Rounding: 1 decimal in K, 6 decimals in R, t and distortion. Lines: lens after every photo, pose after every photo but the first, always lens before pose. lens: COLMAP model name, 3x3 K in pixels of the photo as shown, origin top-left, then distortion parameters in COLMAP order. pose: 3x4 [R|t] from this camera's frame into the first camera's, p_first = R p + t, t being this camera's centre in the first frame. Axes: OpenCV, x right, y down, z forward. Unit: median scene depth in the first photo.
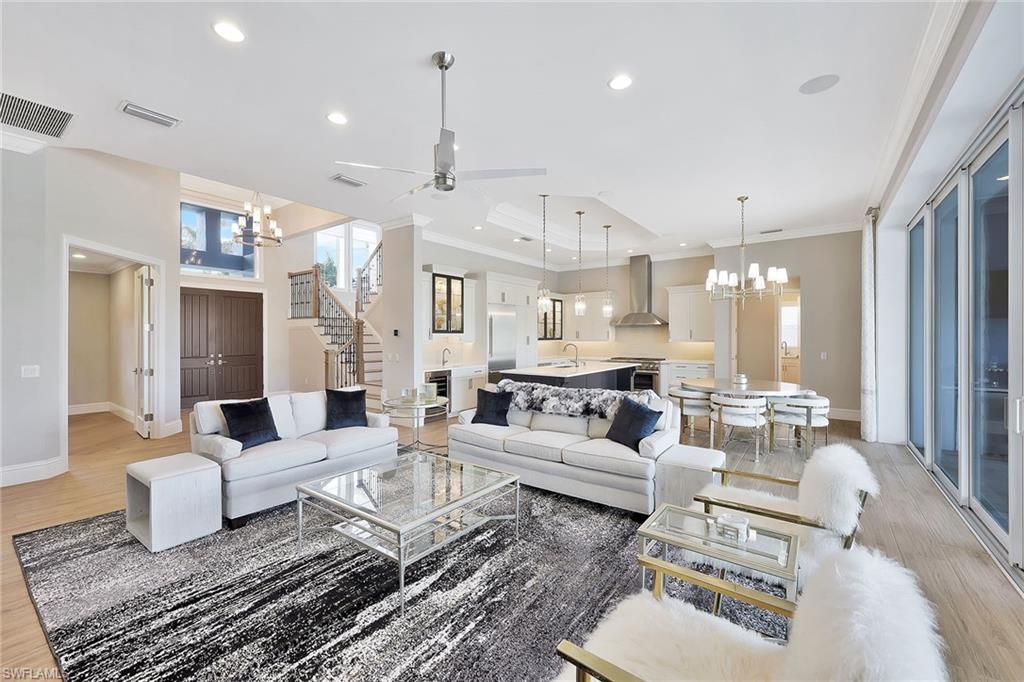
lens RADIAL K [[416.4, 0, 504.4], [0, 416.4, 340.6], [0, 0, 1]] dist [-0.000896, 0.000197]
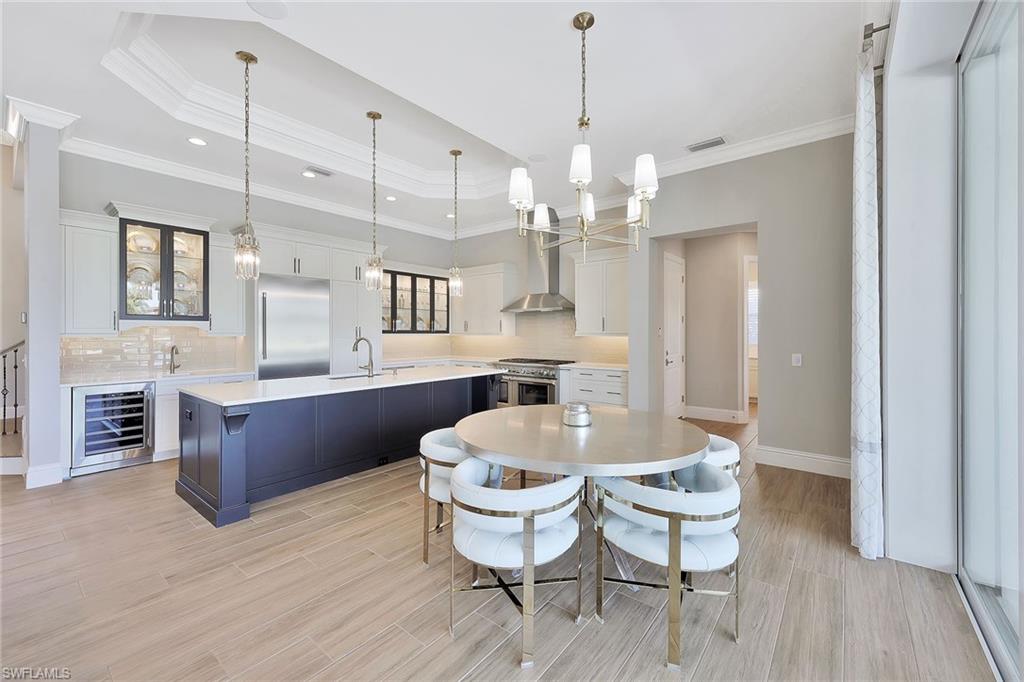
lens RADIAL K [[416.4, 0, 512.2], [0, 416.4, 333.3], [0, 0, 1]] dist [-0.000896, 0.000197]
pose [[0.999939, 0.001856, -0.010869, 0.347443], [-0.001899, 0.999991, -0.003884, 0.001932], [0.010861, 0.003904, 0.999933, 0.371663]]
